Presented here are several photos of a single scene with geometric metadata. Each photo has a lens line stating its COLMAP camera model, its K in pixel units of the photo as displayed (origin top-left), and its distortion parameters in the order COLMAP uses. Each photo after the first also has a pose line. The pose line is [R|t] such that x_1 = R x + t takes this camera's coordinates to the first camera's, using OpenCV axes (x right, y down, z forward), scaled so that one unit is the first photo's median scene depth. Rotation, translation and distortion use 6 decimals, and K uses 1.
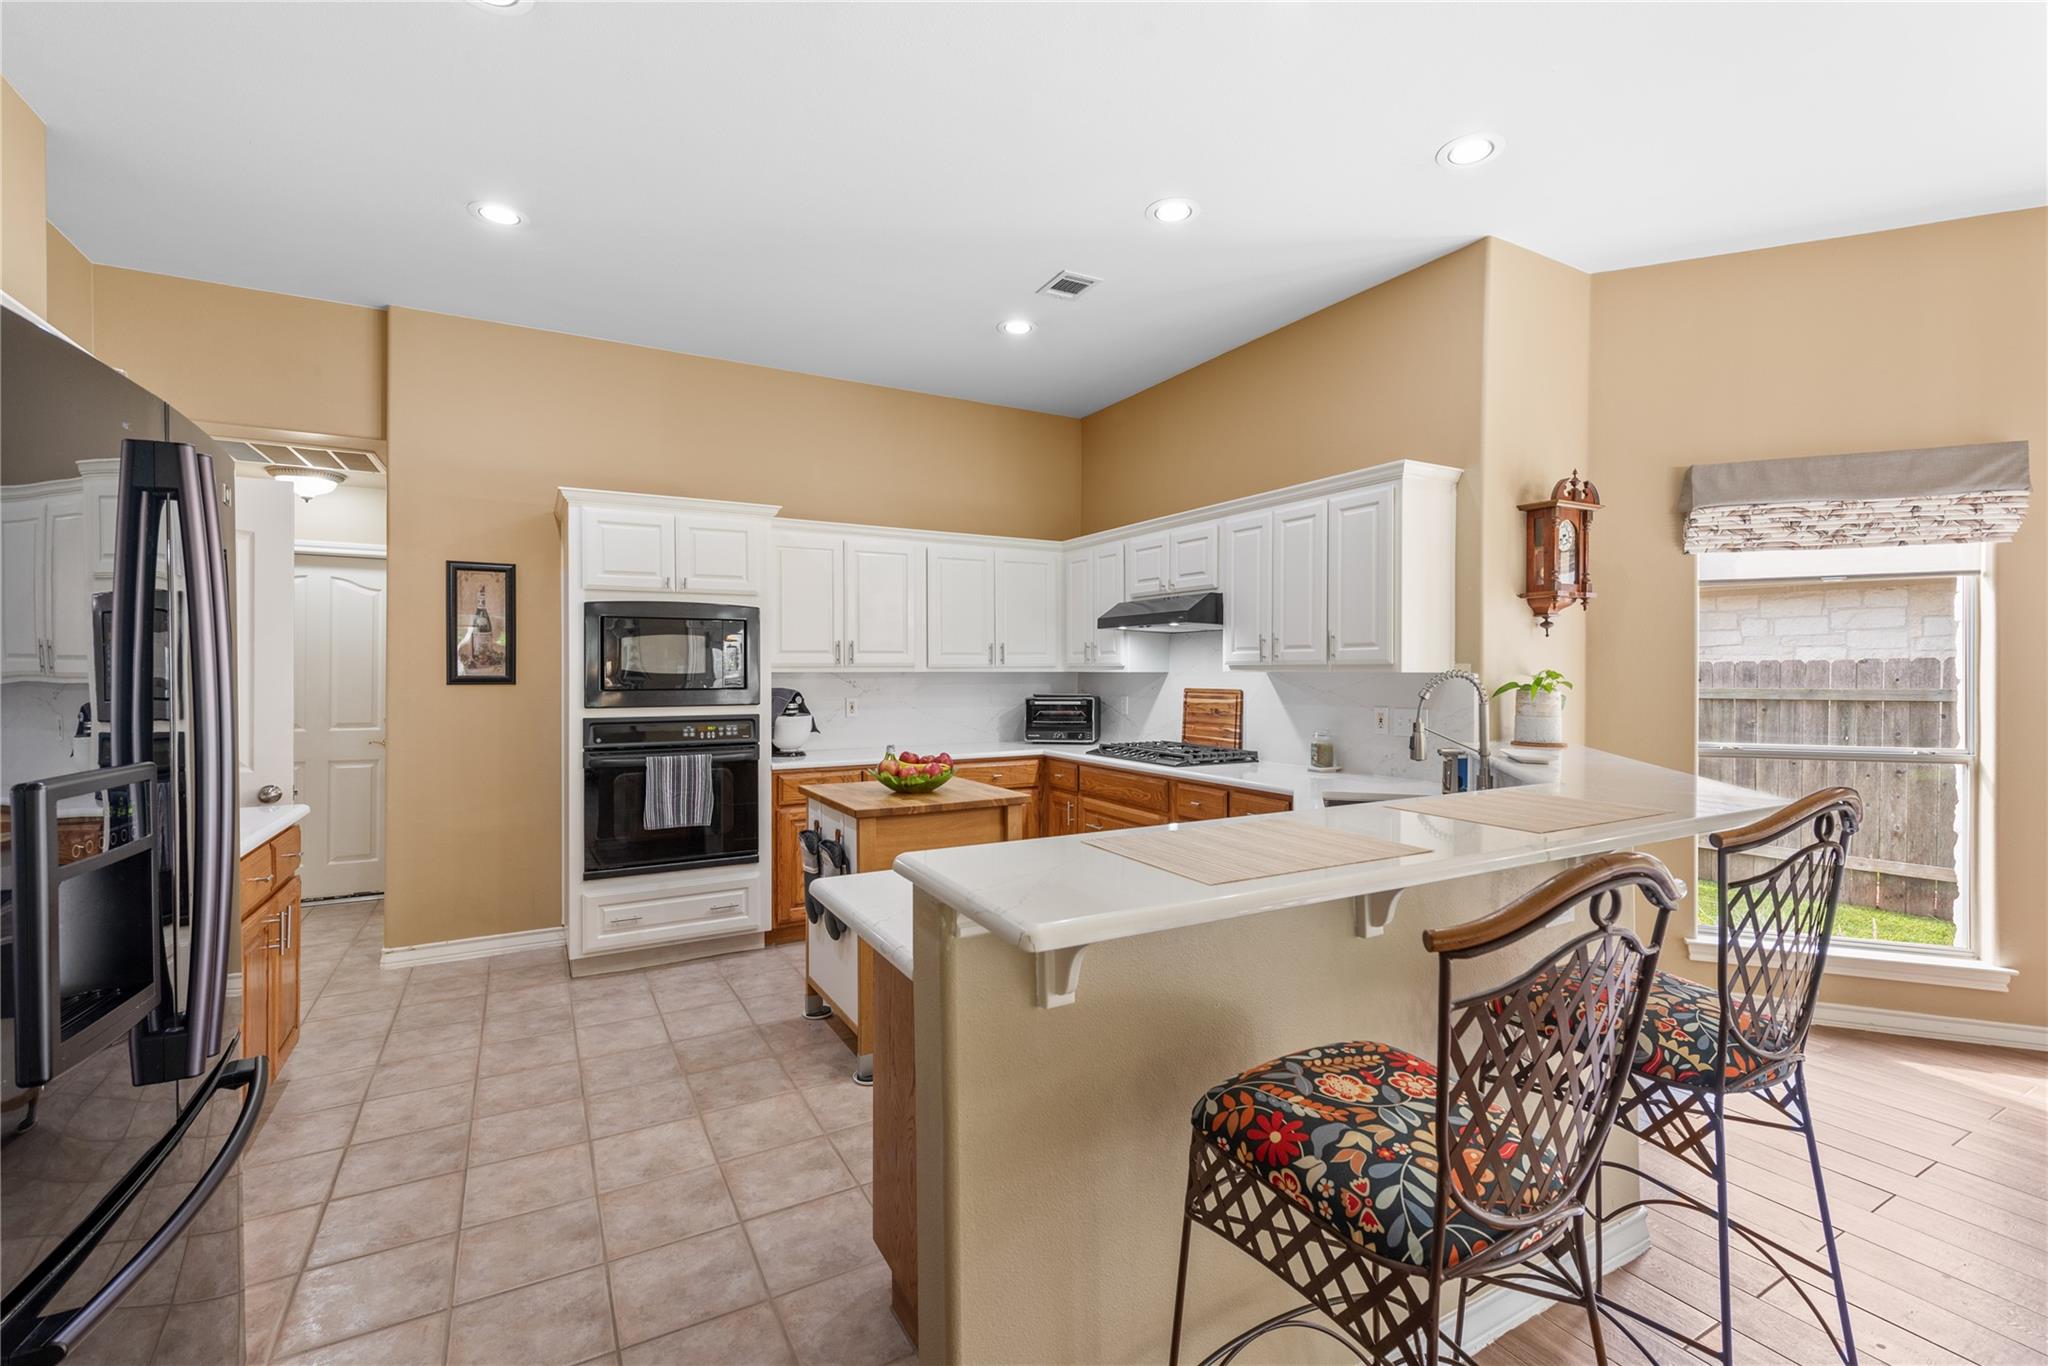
lens RADIAL K [[885.4, 0, 1021.3], [0, 885.4, 674.6], [0, 0, 1]] dist [0.006791, -0.003641]
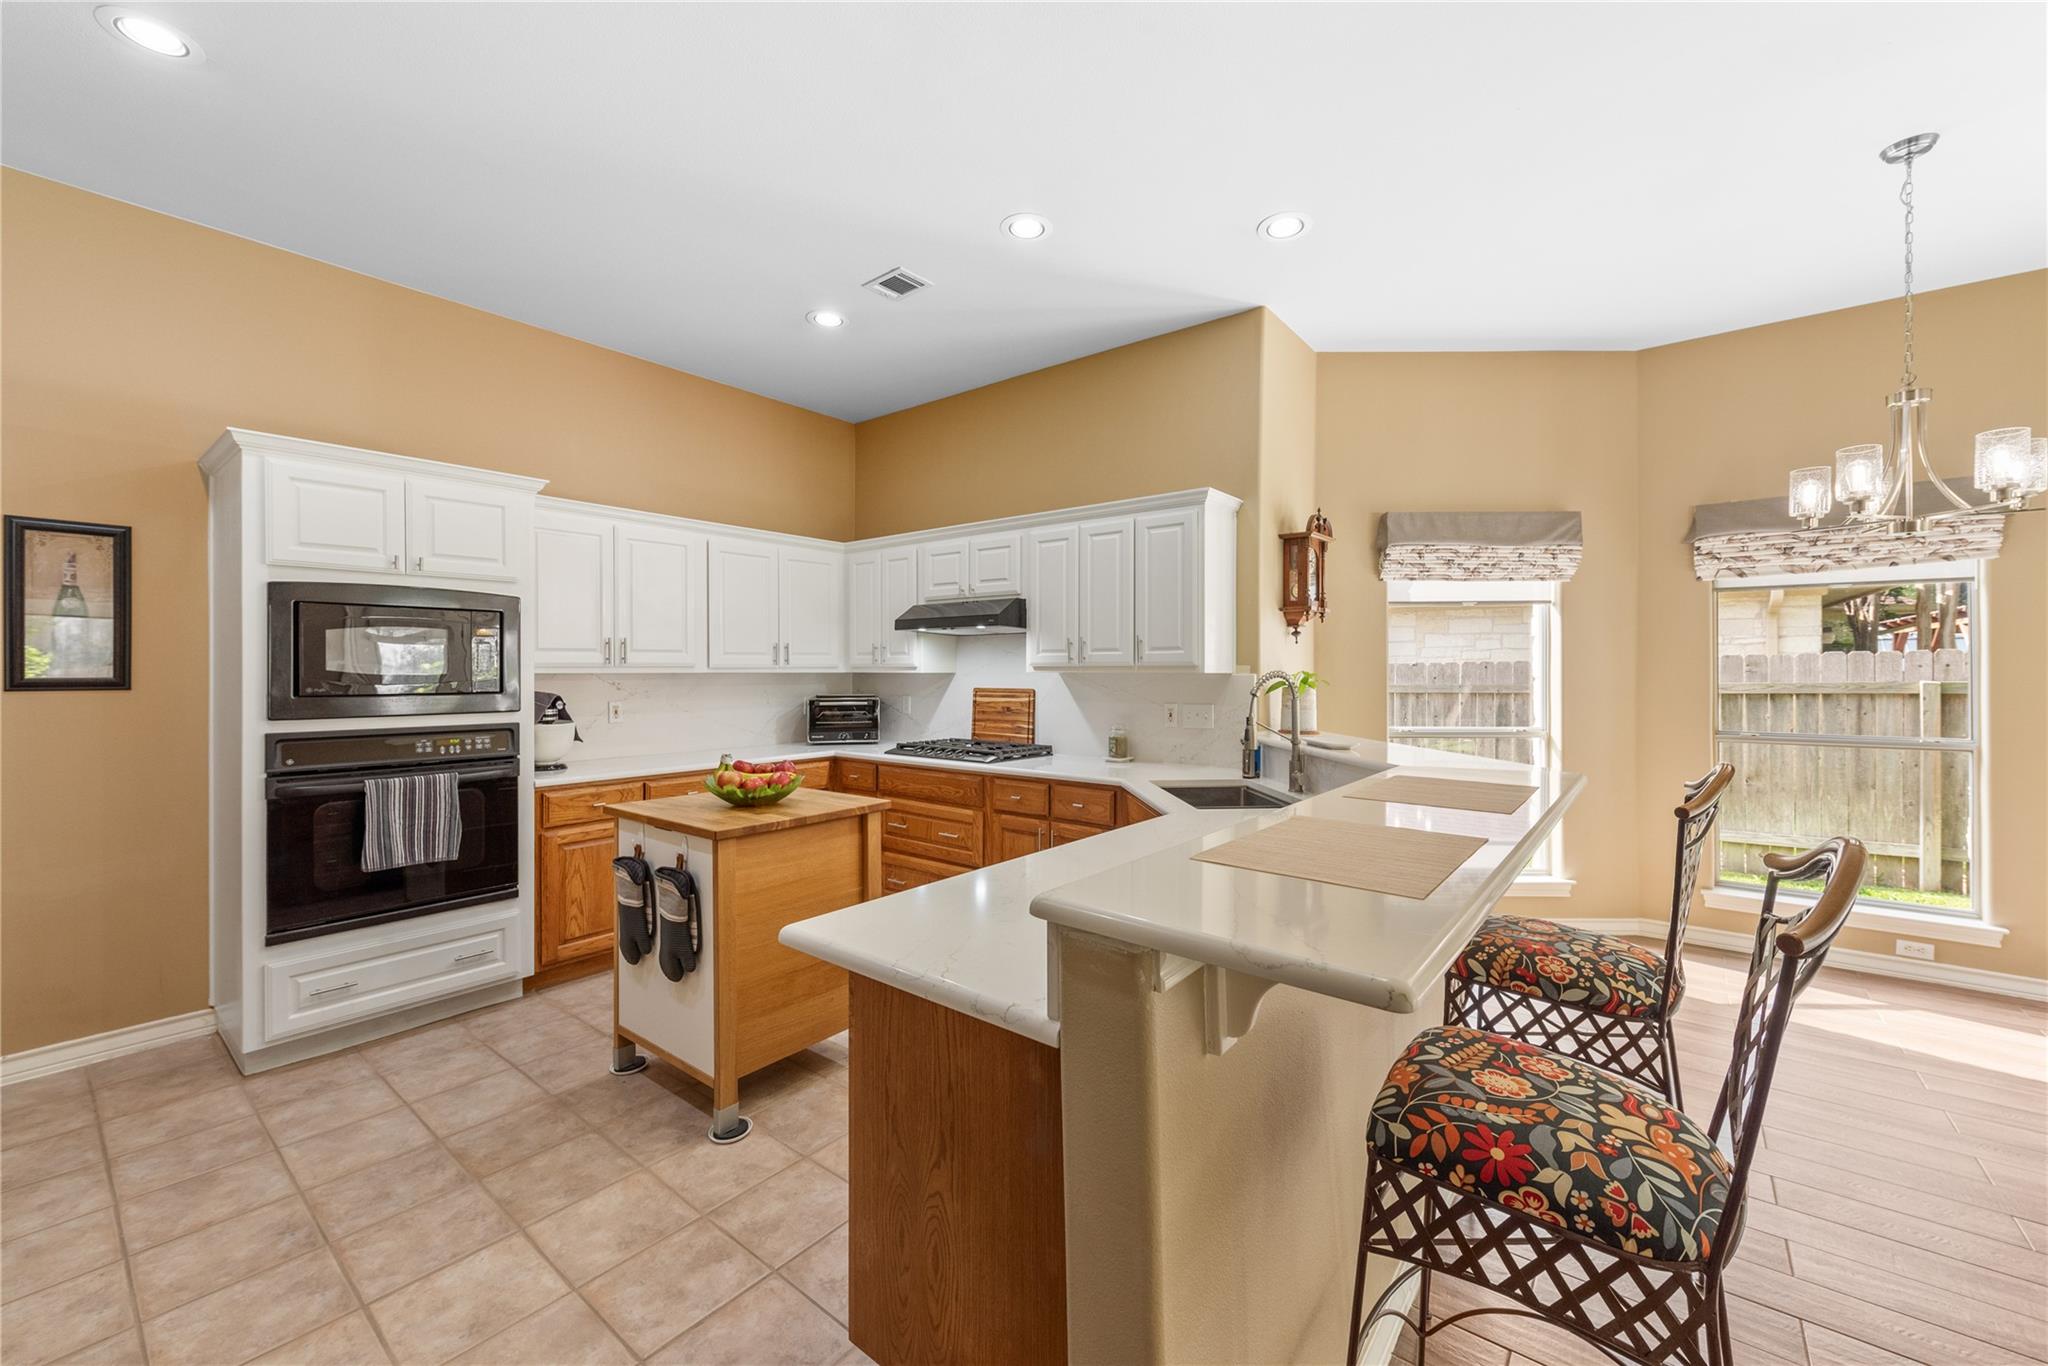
lens RADIAL K [[802.5, 0, 1026.5], [0, 802.5, 671.7], [0, 0, 1]] dist [0.003339, -0.001467]
pose [[0.924789, -0.000360, 0.380479, -0.170752], [0.001668, 0.999994, -0.003107, -0.001118], [-0.380476, 0.003508, 0.924784, 0.124569]]
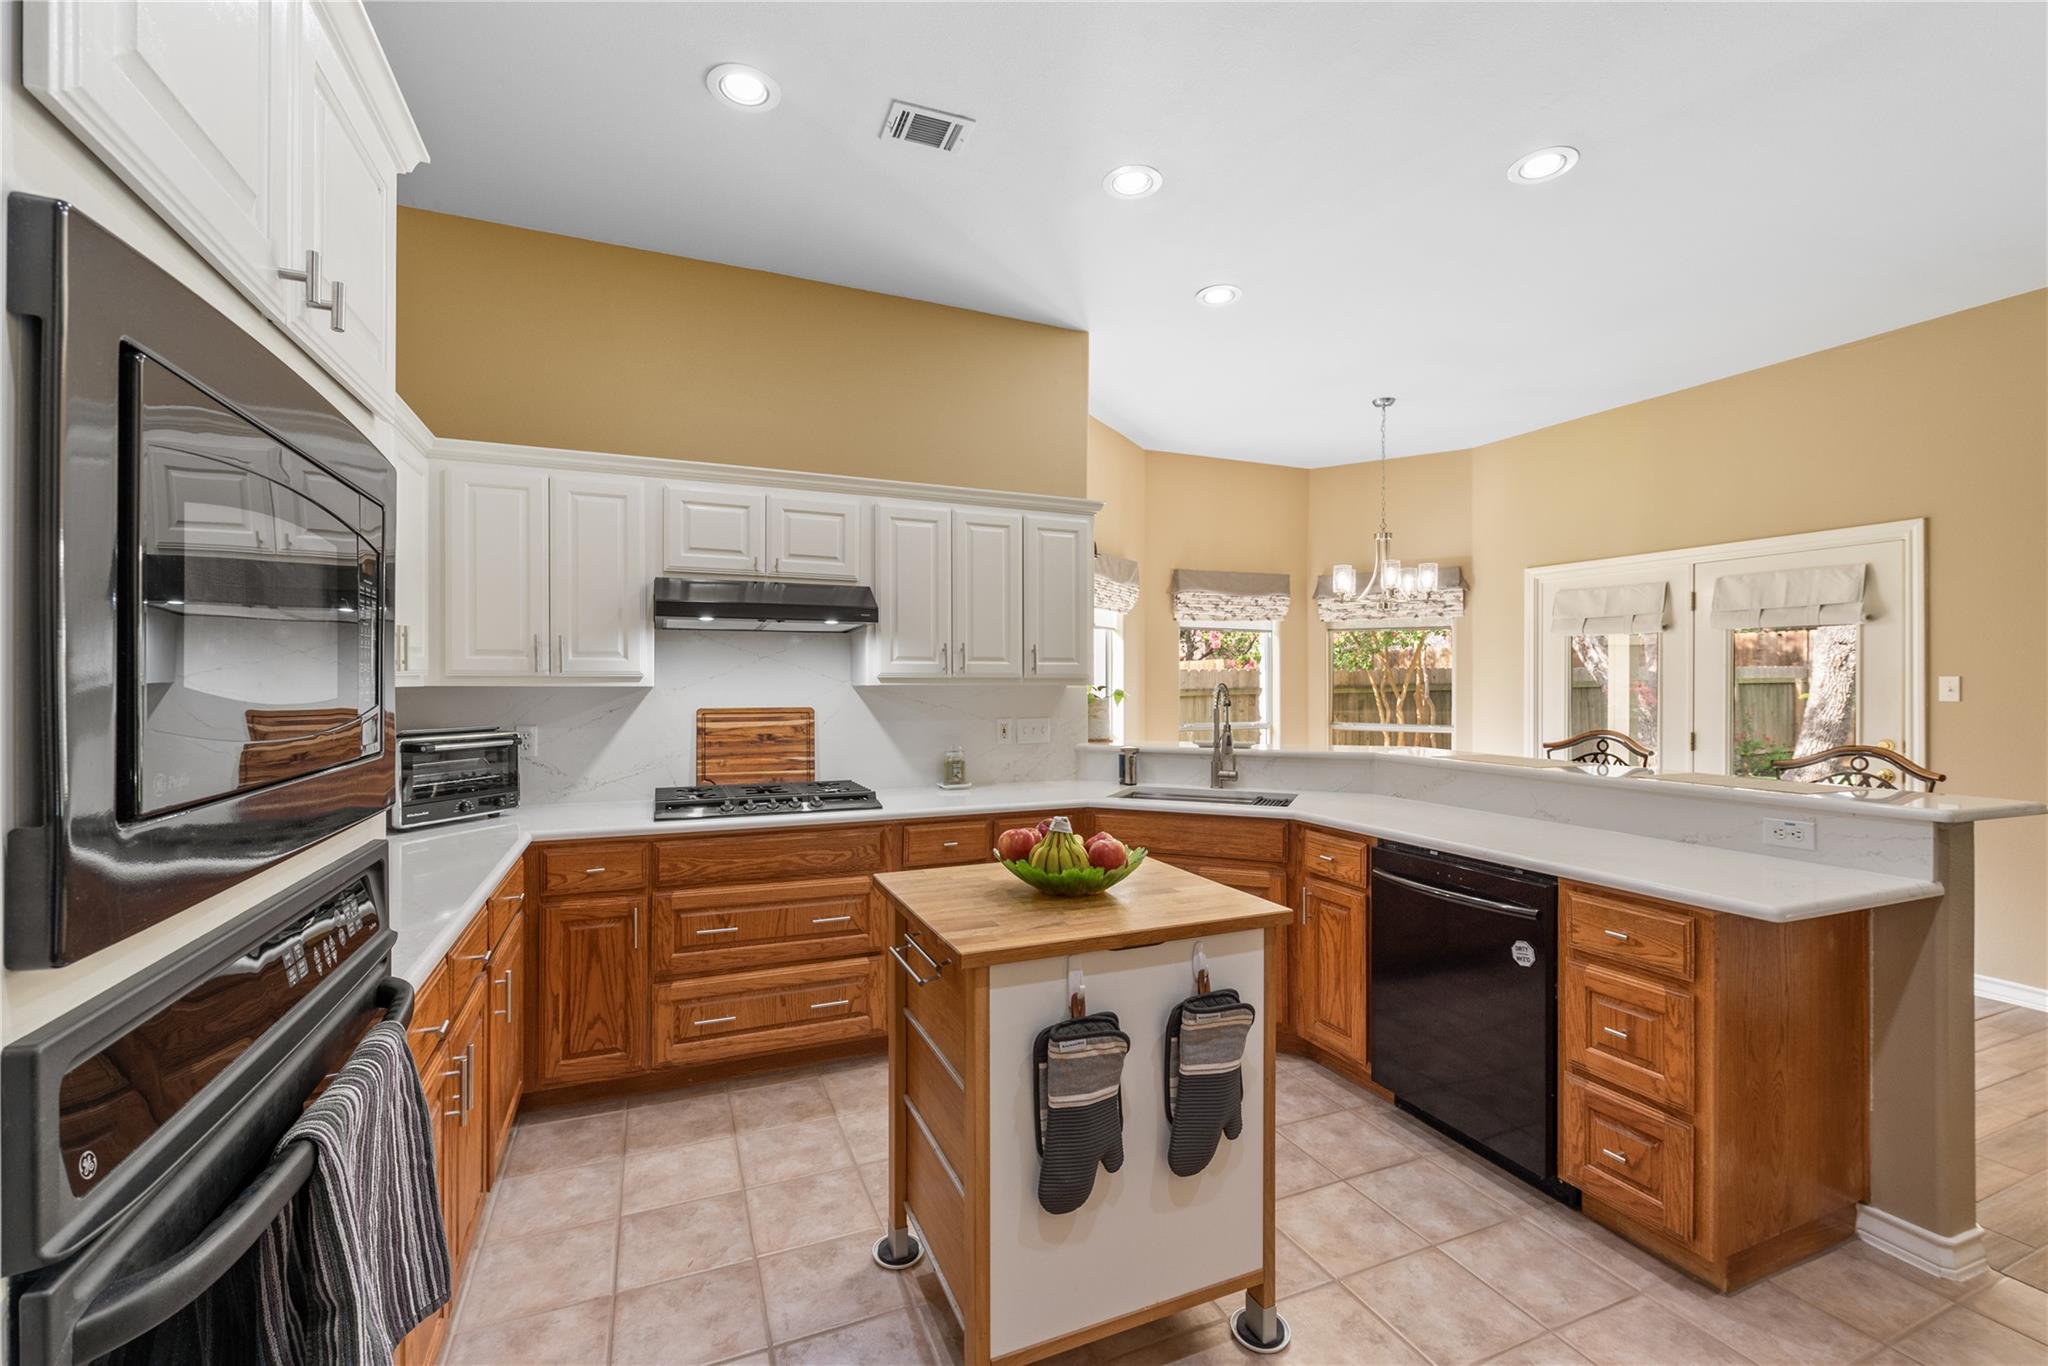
lens RADIAL K [[885.4, 0, 1037.5], [0, 885.4, 681.3], [0, 0, 1]] dist [0.006791, -0.003641]
pose [[0.091019, 0.001986, 0.995847, -0.687090], [0.003695, 0.999990, -0.002332, -0.005114], [-0.995842, 0.003892, 0.091011, 0.931892]]
